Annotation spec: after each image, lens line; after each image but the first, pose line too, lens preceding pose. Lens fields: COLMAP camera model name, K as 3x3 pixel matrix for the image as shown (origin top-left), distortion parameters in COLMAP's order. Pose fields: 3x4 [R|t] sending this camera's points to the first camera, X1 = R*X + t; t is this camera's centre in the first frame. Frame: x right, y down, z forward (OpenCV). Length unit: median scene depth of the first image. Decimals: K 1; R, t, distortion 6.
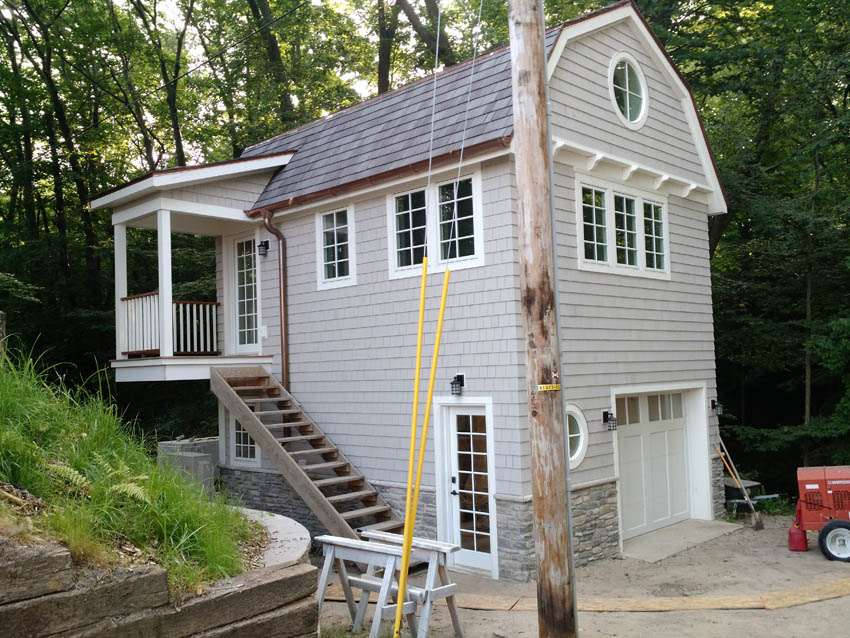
lens RADIAL K [[785.1, 0, 428.3], [0, 785.1, 335.7], [0, 0, 1]] dist [0.123275, -0.295452]
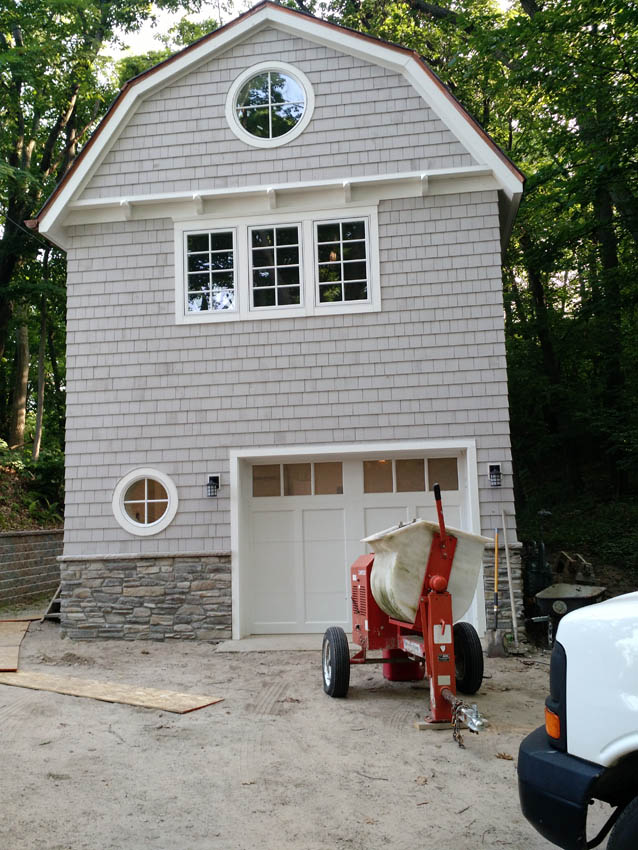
lens RADIAL K [[717.2, 0, 318.9], [0, 717.2, 450.4], [0, 0, 1]] dist [0.093744, -0.176307]
pose [[0.605216, -0.071335, -0.792859, 0.914453], [0.050501, 0.997411, -0.051190, 0.111184], [0.794458, -0.009059, 0.607252, 0.587003]]
